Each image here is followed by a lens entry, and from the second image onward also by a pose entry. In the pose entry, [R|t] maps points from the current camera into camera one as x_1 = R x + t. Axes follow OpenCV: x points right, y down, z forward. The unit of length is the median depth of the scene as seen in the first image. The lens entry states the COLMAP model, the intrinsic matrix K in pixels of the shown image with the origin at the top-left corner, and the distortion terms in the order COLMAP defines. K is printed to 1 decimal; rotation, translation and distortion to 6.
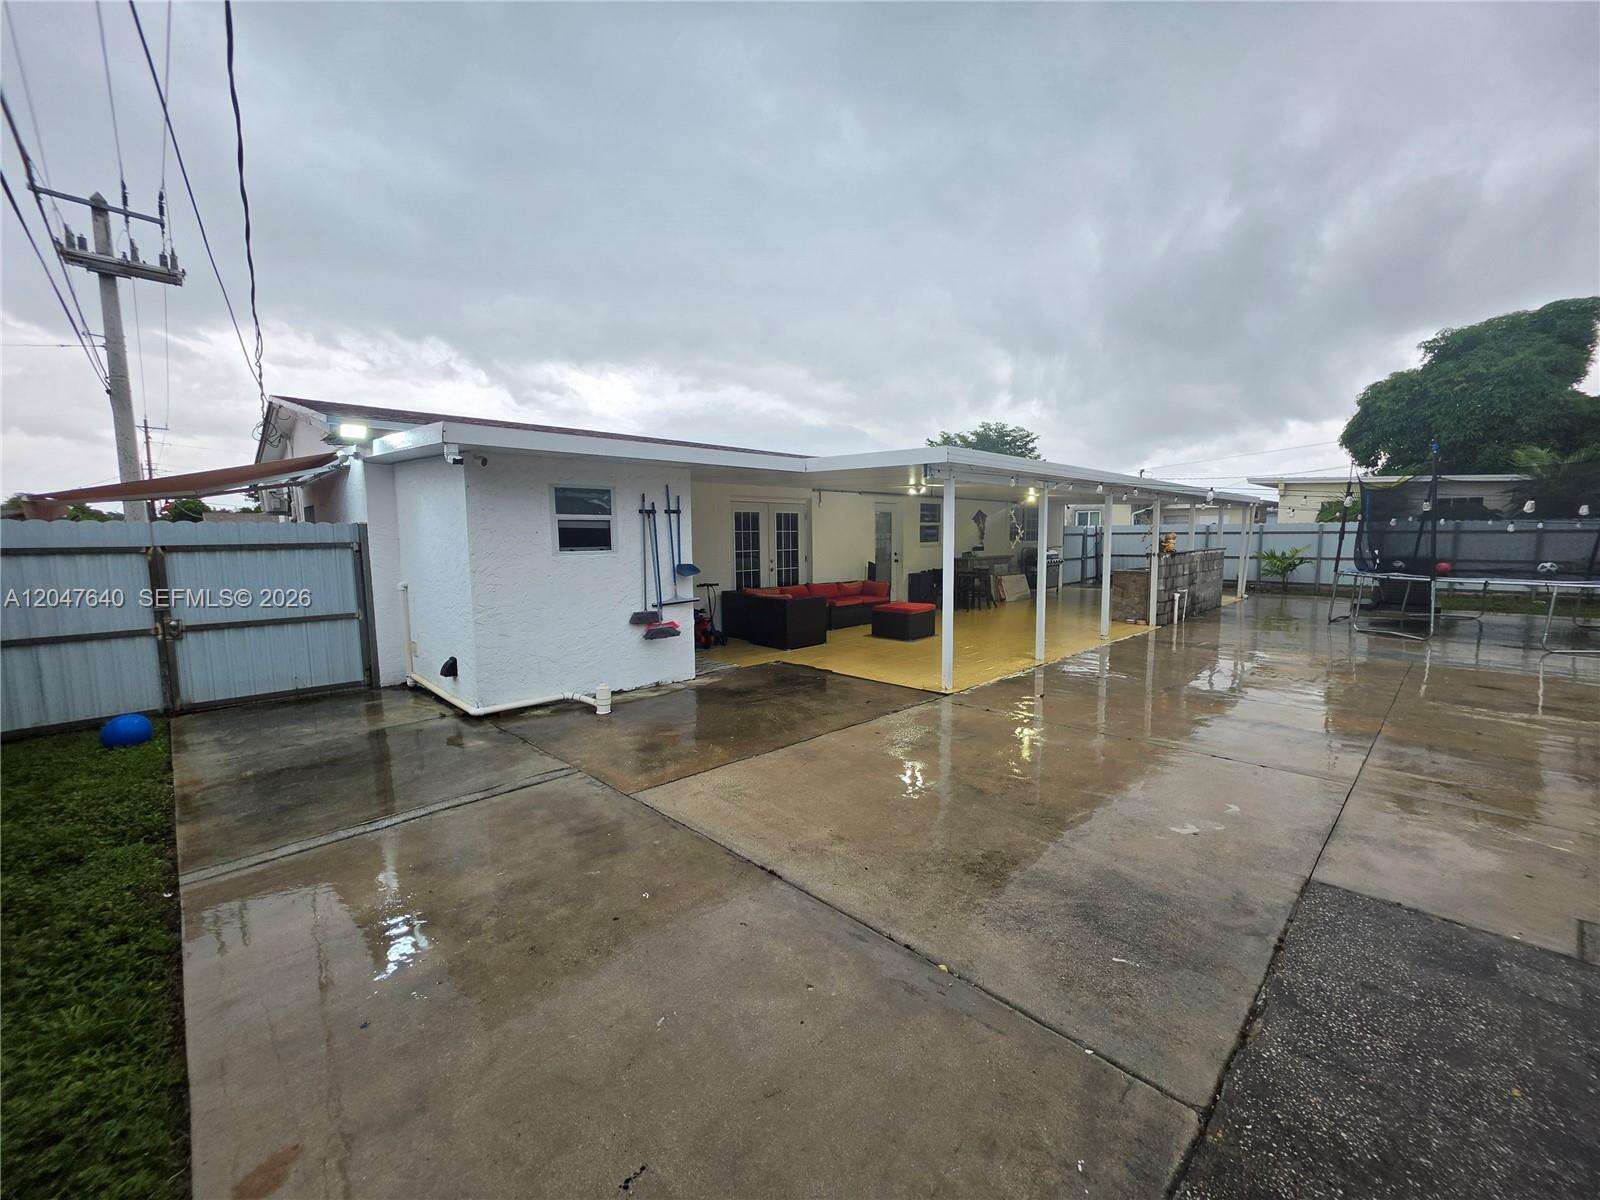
lens RADIAL K [[639.7, 0, 797.9], [0, 639.7, 604.6], [0, 0, 1]] dist [-0.003969, 0.001198]
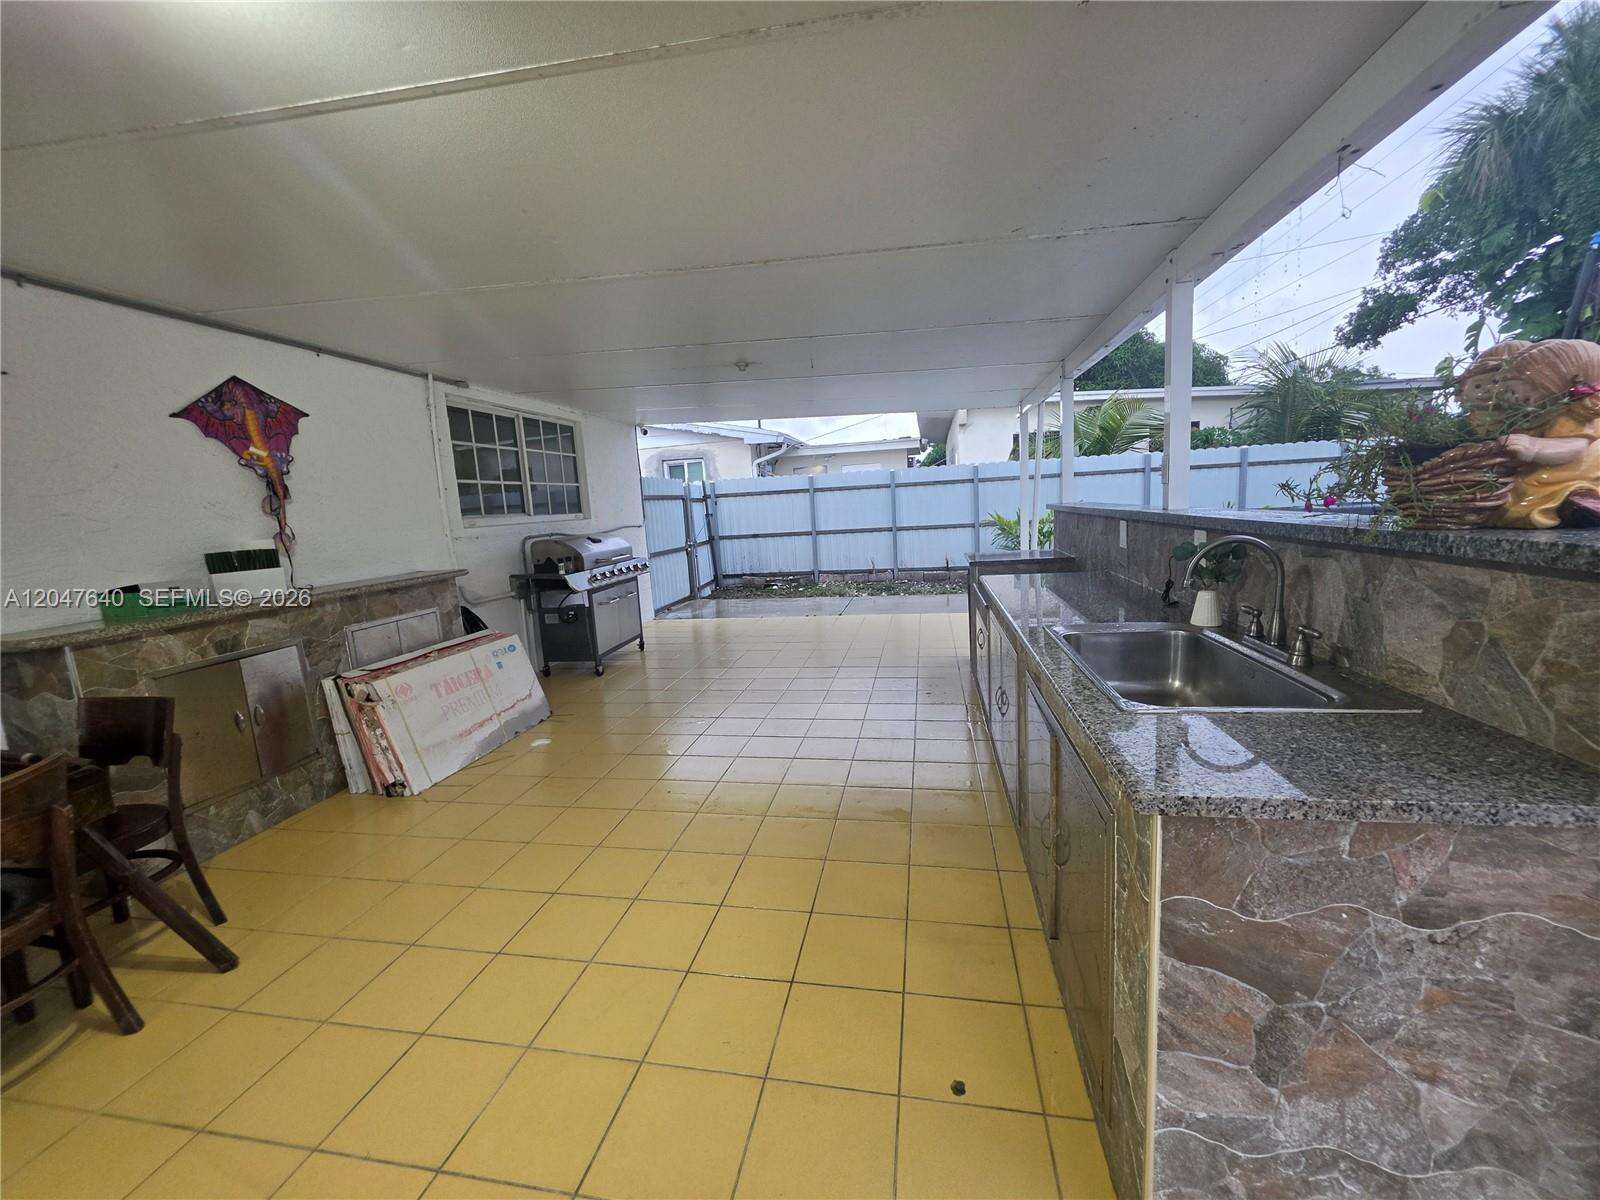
lens RADIAL K [[639.7, 0, 784.9], [0, 639.7, 598.6], [0, 0, 1]] dist [-0.003969, 0.001198]
pose [[0.831311, -0.120684, 0.542547, 0.419721], [0.109383, 0.992576, 0.053188, -0.090012], [-0.544938, 0.015129, 0.838340, 0.973246]]
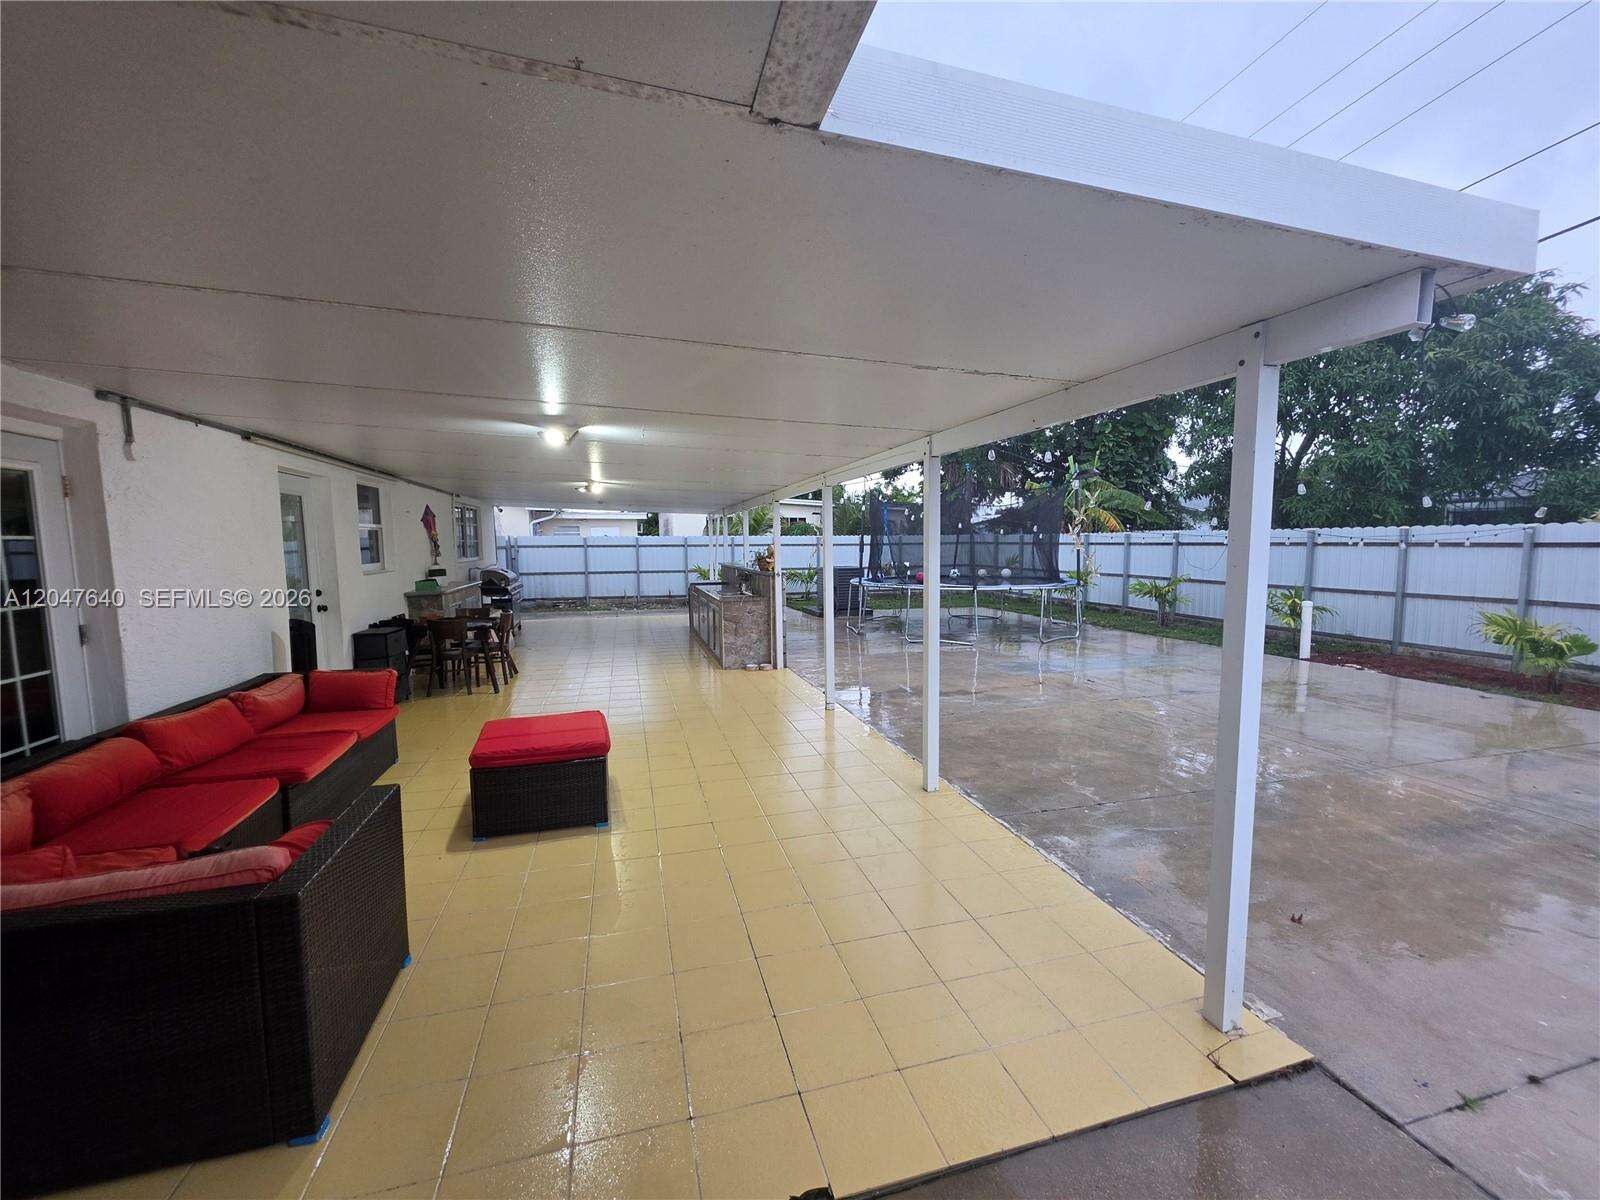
lens RADIAL K [[639.7, 0, 798.4], [0, 639.7, 600.7], [0, 0, 1]] dist [-0.003969, 0.001198]
pose [[0.480800, -0.074317, 0.873675, -0.080938], [0.095714, 0.994896, 0.031955, -0.066886], [-0.871591, 0.068259, 0.485459, 0.594780]]
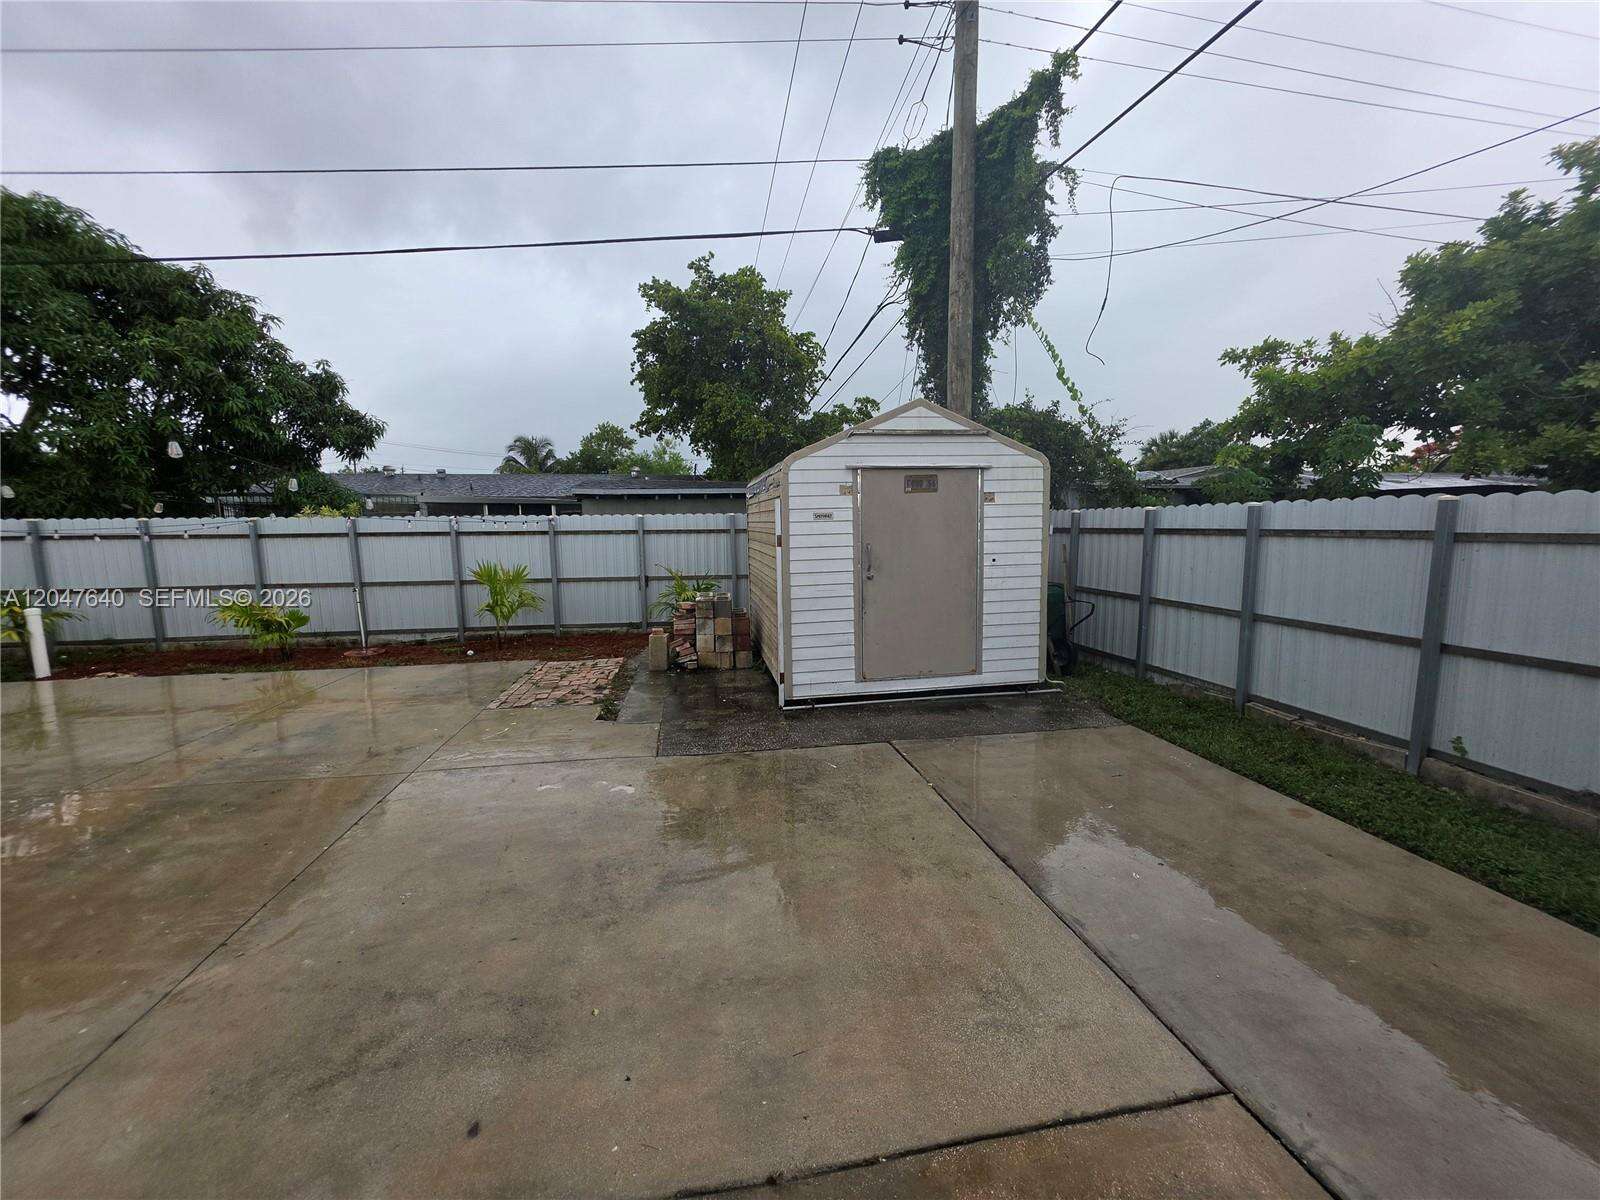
lens RADIAL K [[639.7, 0, 794.2], [0, 639.7, 602.5], [0, 0, 1]] dist [-0.003969, 0.001198]
pose [[-0.822275, -0.053530, 0.566567, -0.086303], [0.076025, 0.976310, 0.202580, -0.058013], [-0.563989, 0.209650, -0.798726, 0.507554]]
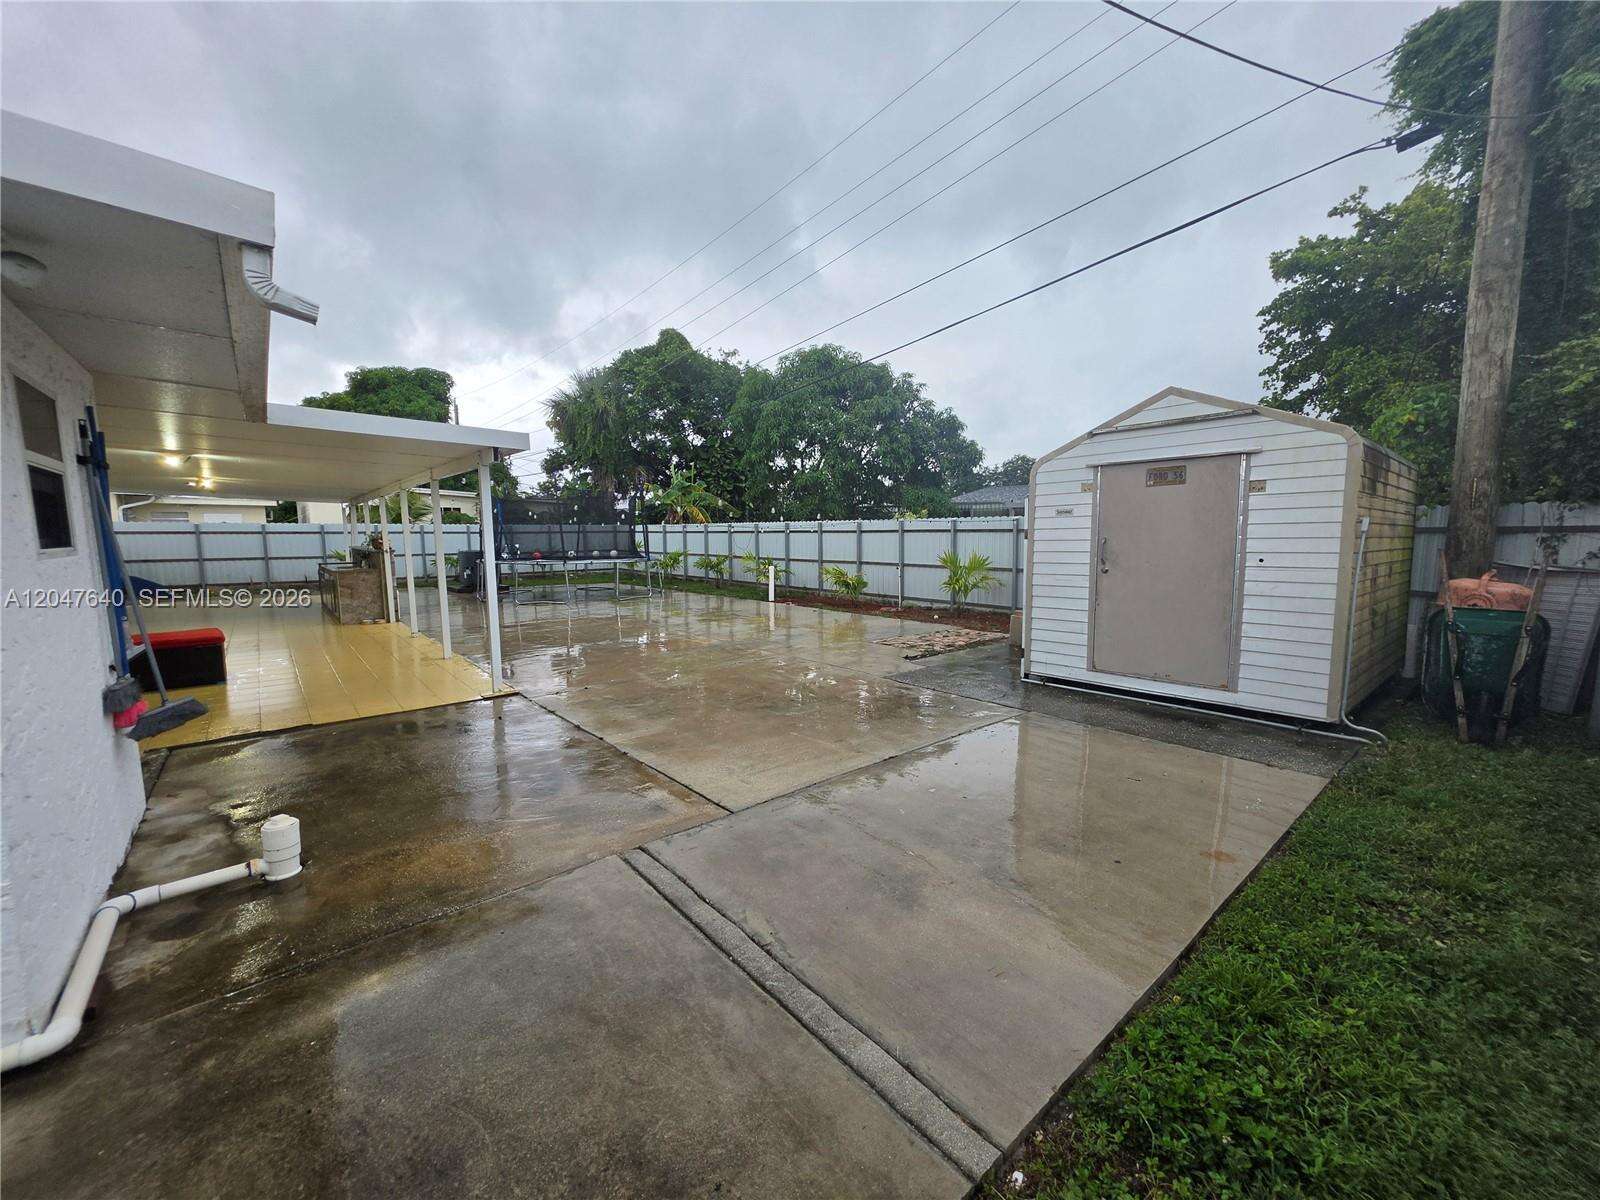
lens RADIAL K [[639.7, 0, 795.7], [0, 639.7, 598.8], [0, 0, 1]] dist [-0.003969, 0.001198]
pose [[0.070021, -0.094122, 0.993095, -0.380057], [0.108509, 0.990350, 0.086211, -0.020726], [-0.991626, 0.101723, 0.079558, 0.280264]]
